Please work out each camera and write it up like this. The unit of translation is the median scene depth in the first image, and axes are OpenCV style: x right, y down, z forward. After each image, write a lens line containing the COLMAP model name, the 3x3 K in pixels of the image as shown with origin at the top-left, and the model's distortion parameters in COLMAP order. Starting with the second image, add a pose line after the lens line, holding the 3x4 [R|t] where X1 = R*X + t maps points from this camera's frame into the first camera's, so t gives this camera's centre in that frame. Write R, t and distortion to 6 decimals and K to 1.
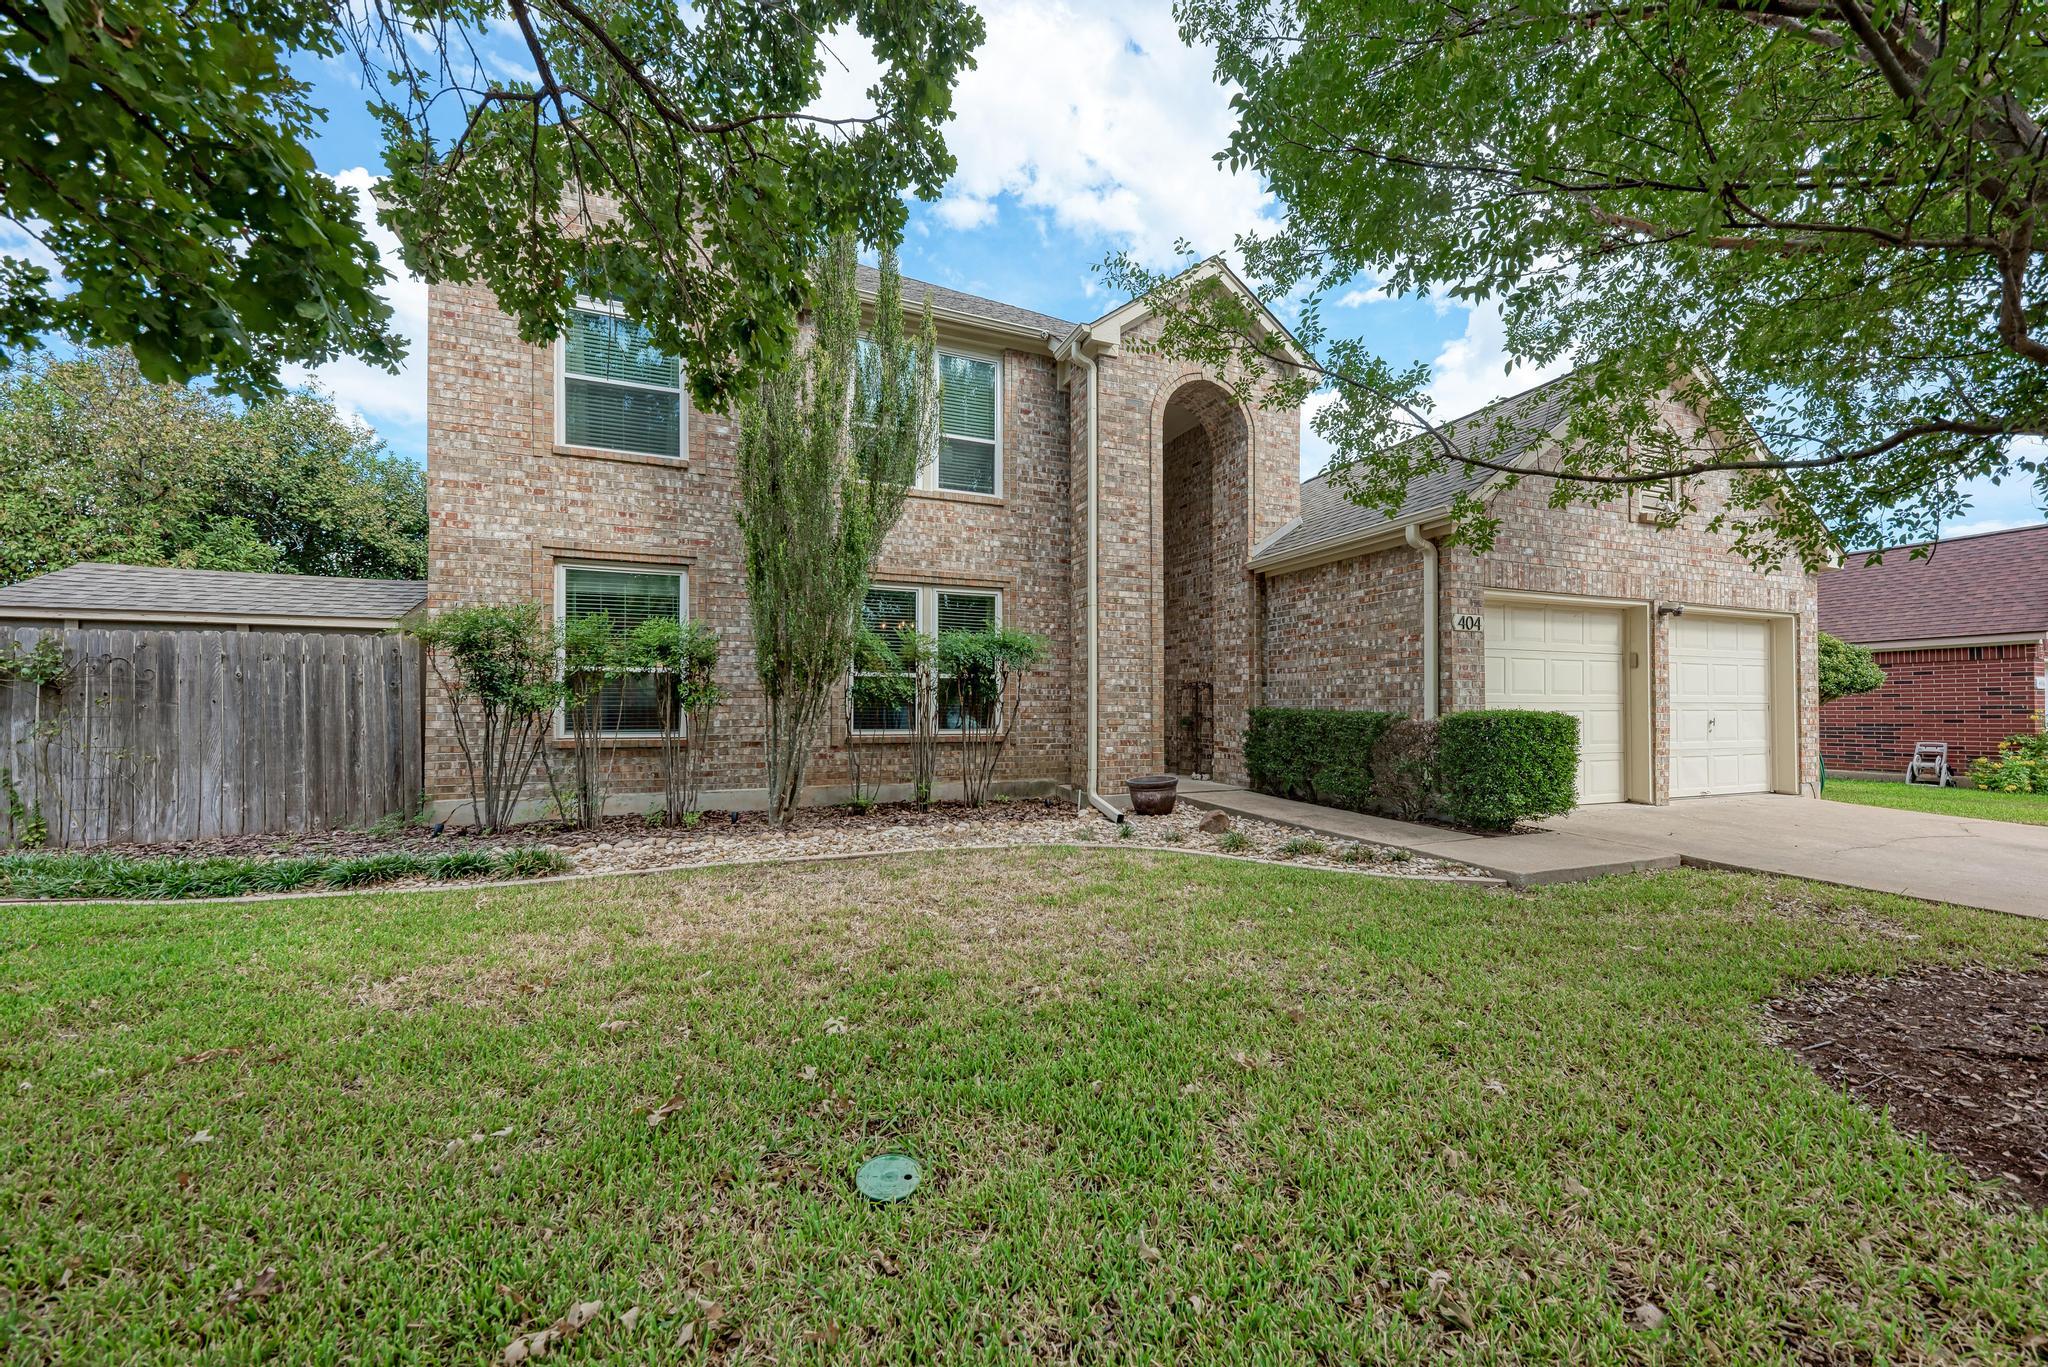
lens RADIAL K [[666.0, 0, 1025.7], [0, 666.0, 692.6], [0, 0, 1]] dist [0.003045, 0.000067]
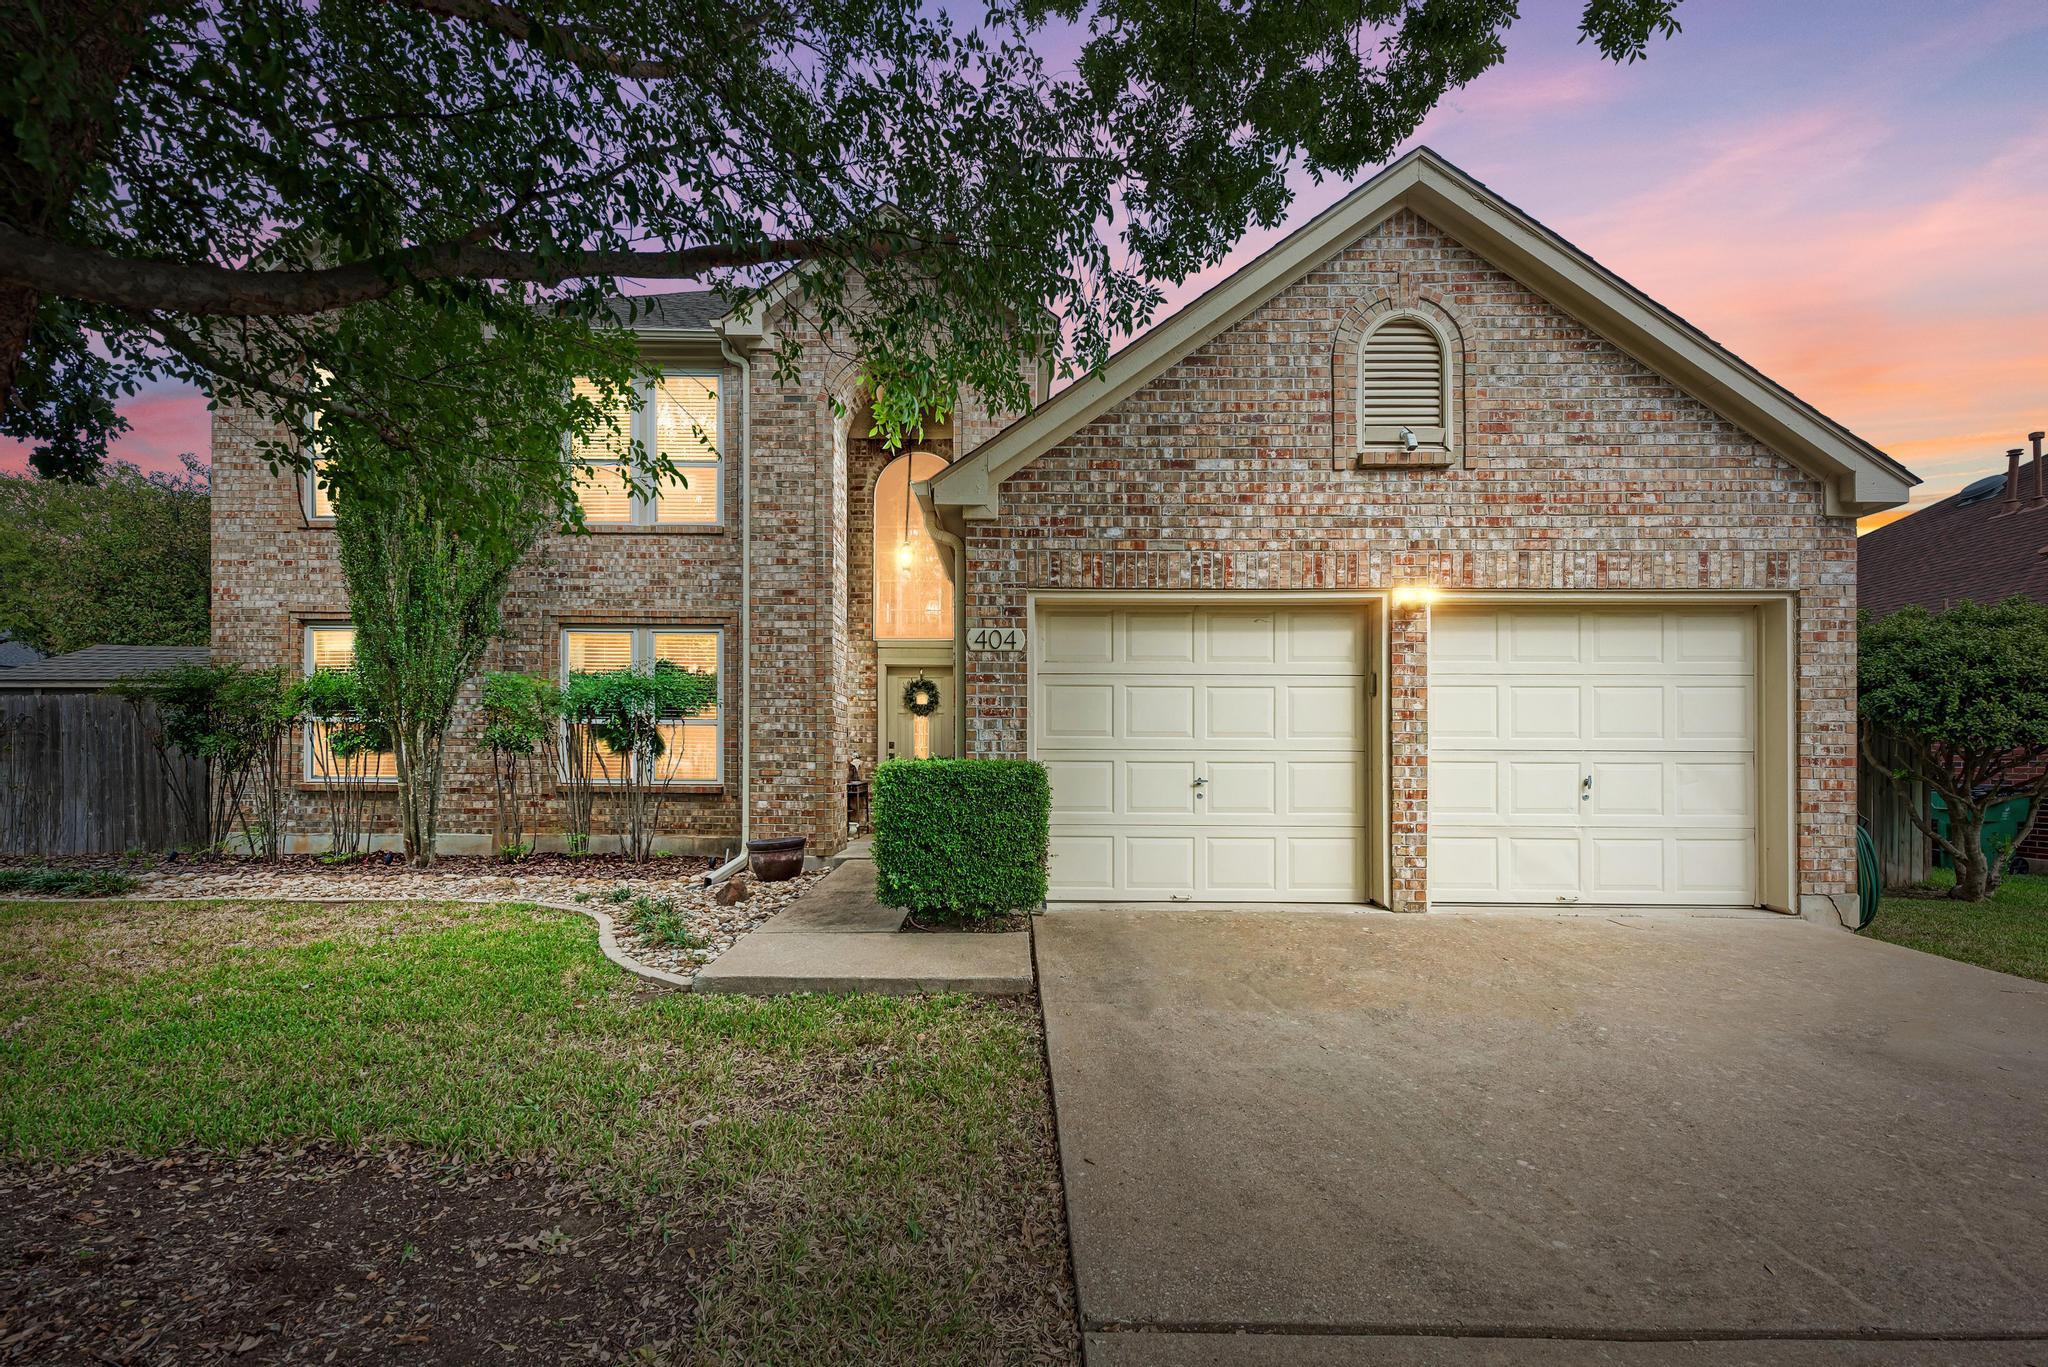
lens RADIAL K [[753.9, 0, 1029.9], [0, 753.9, 746.9], [0, 0, 1]] dist [0.005321, -0.001487]
pose [[0.941369, -0.001365, -0.337376, 0.826357], [0.003806, 0.999971, 0.006573, 0.005952], [0.337358, -0.007471, 0.941347, 0.200321]]
